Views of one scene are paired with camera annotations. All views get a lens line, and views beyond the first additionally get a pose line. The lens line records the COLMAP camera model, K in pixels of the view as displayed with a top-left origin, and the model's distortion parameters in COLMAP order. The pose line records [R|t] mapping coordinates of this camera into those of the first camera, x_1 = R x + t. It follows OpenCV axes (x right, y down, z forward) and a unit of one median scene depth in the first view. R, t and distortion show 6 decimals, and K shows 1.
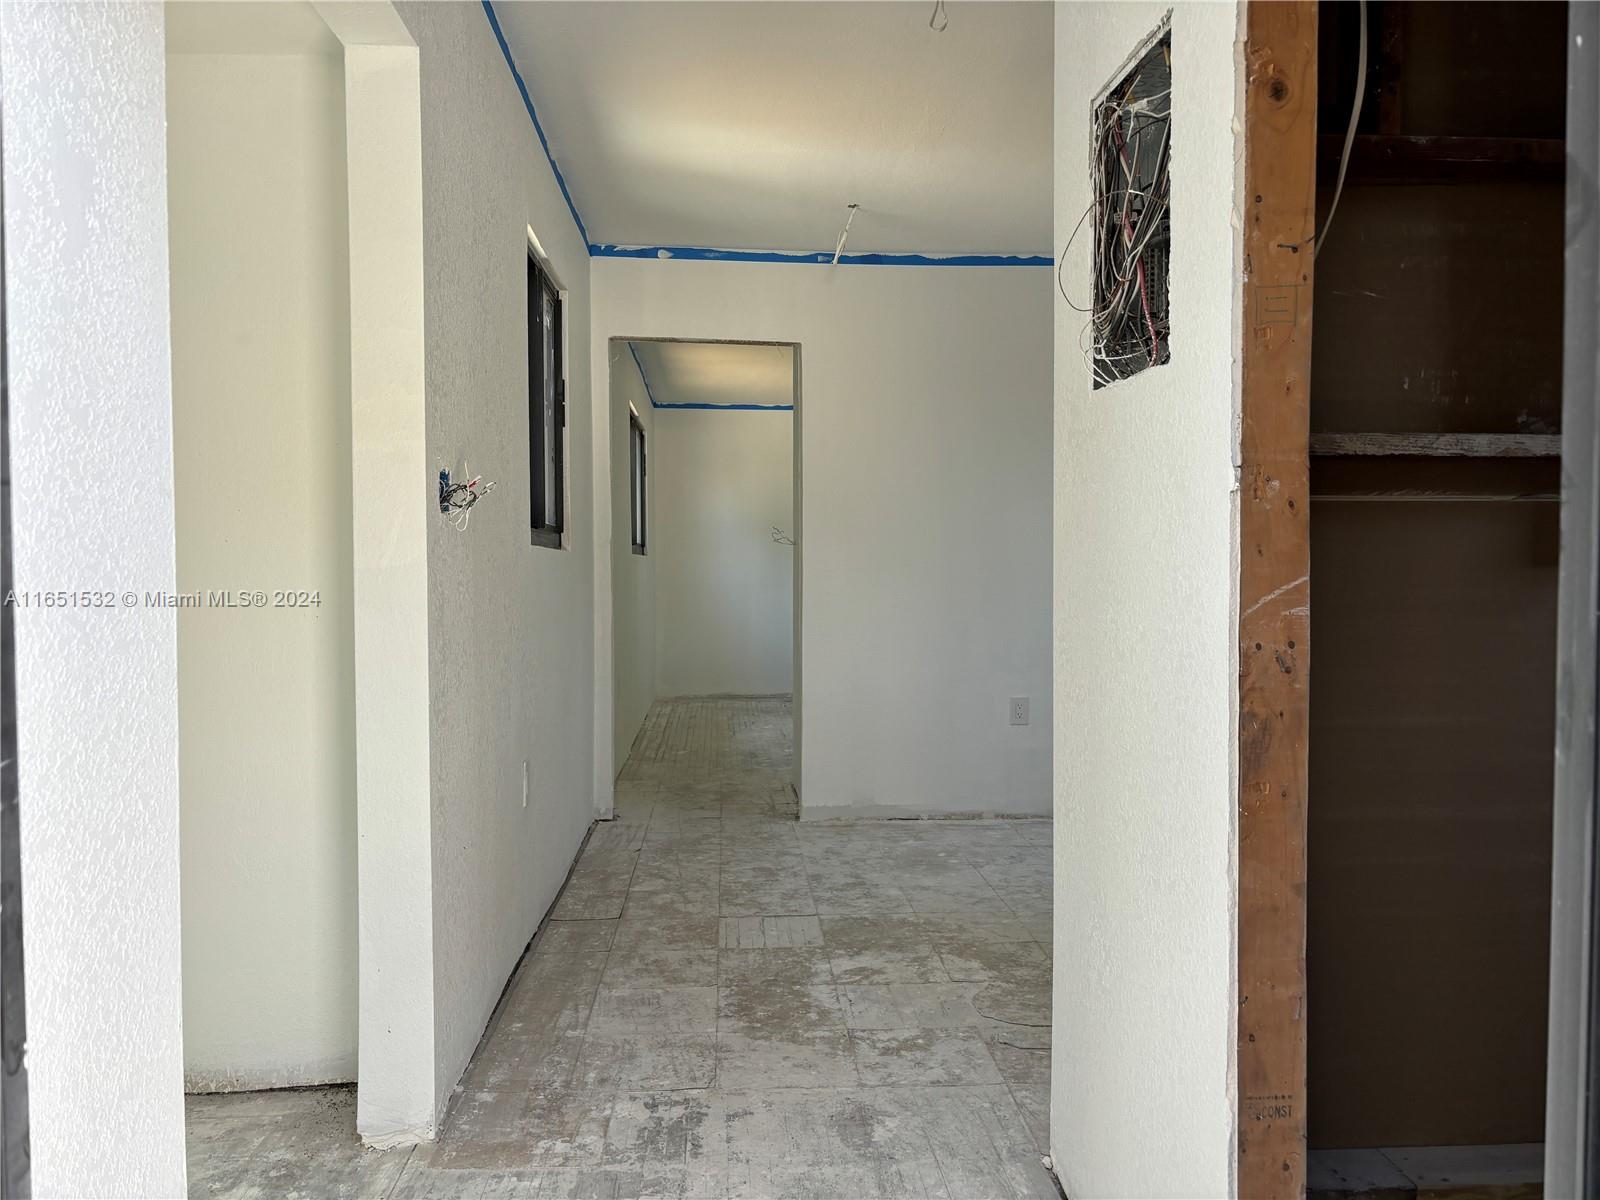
lens RADIAL K [[1216.4, 0, 801.8], [0, 1216.4, 599.8], [0, 0, 1]] dist [0.006030, 0.002345]
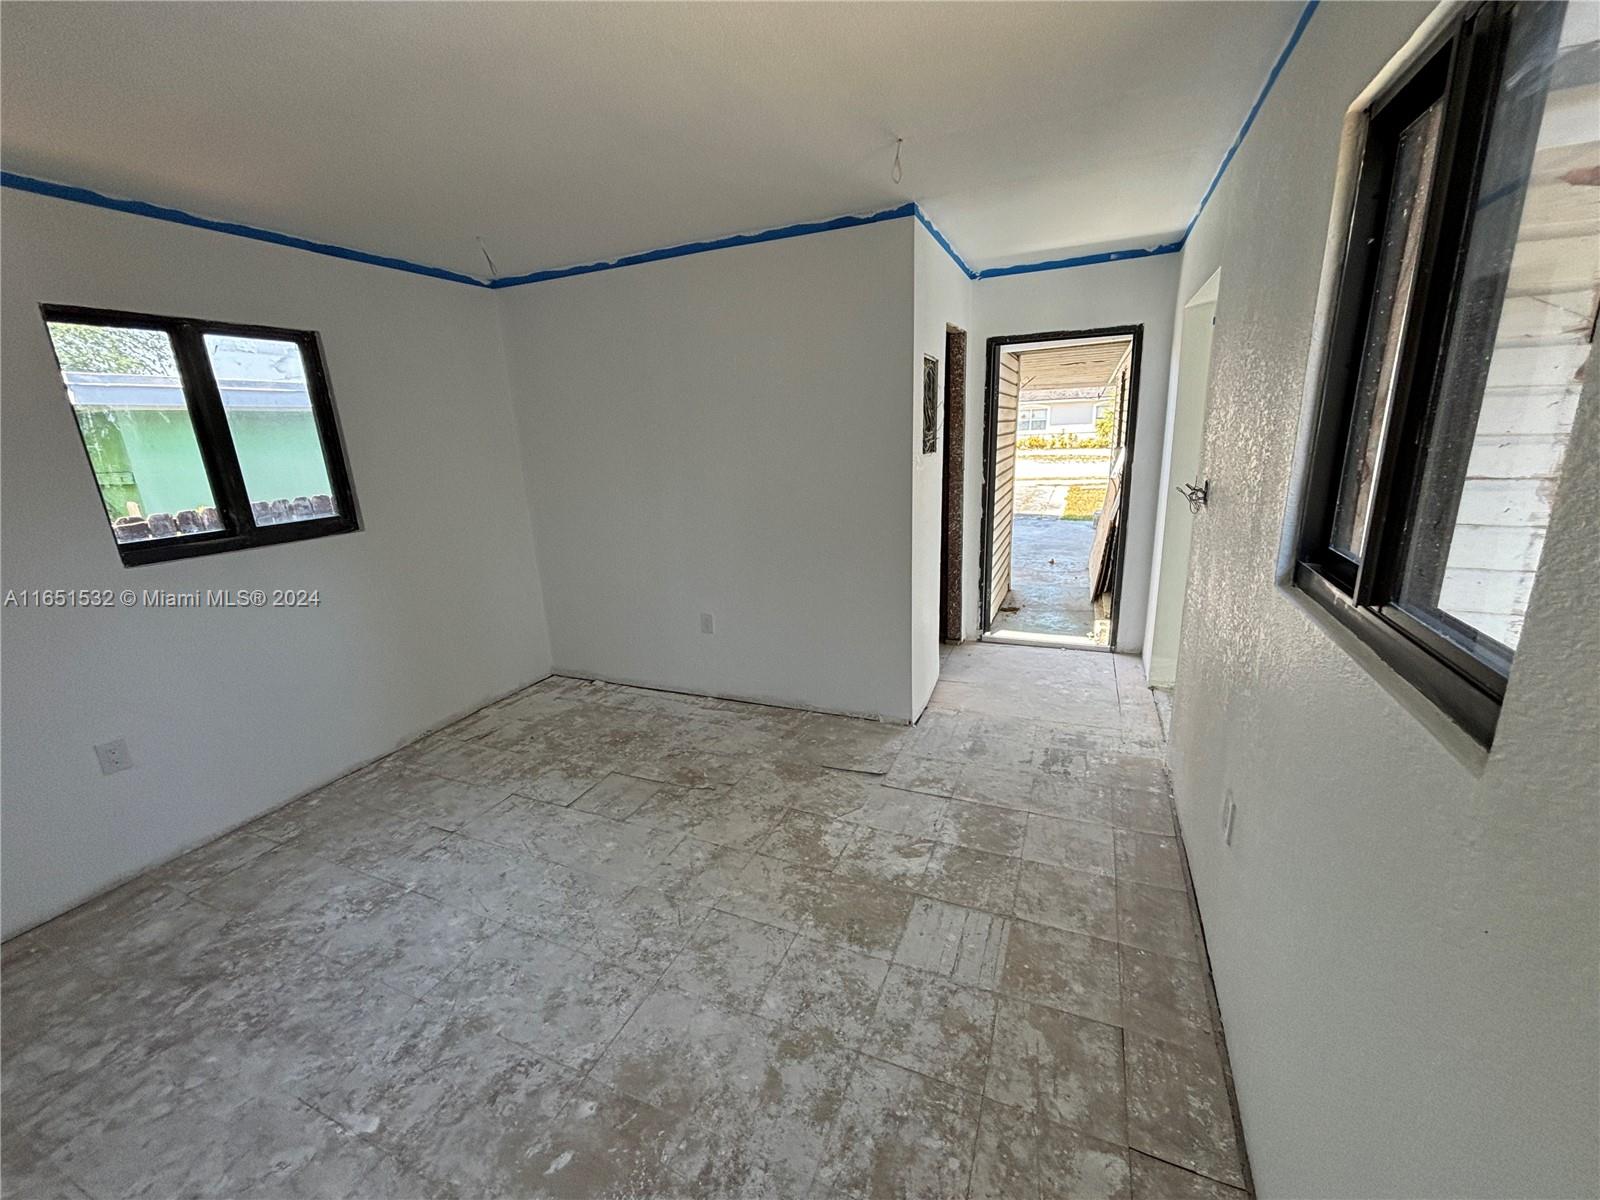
lens RADIAL K [[644.7, 0, 801.7], [0, 644.7, 598.4], [0, 0, 1]] dist [0.000190, 0.000180]
pose [[-0.890397, -0.083216, 0.447513, -0.129976], [0.055874, 0.955730, 0.288891, -0.166460], [-0.451742, 0.282232, -0.846330, 1.428530]]
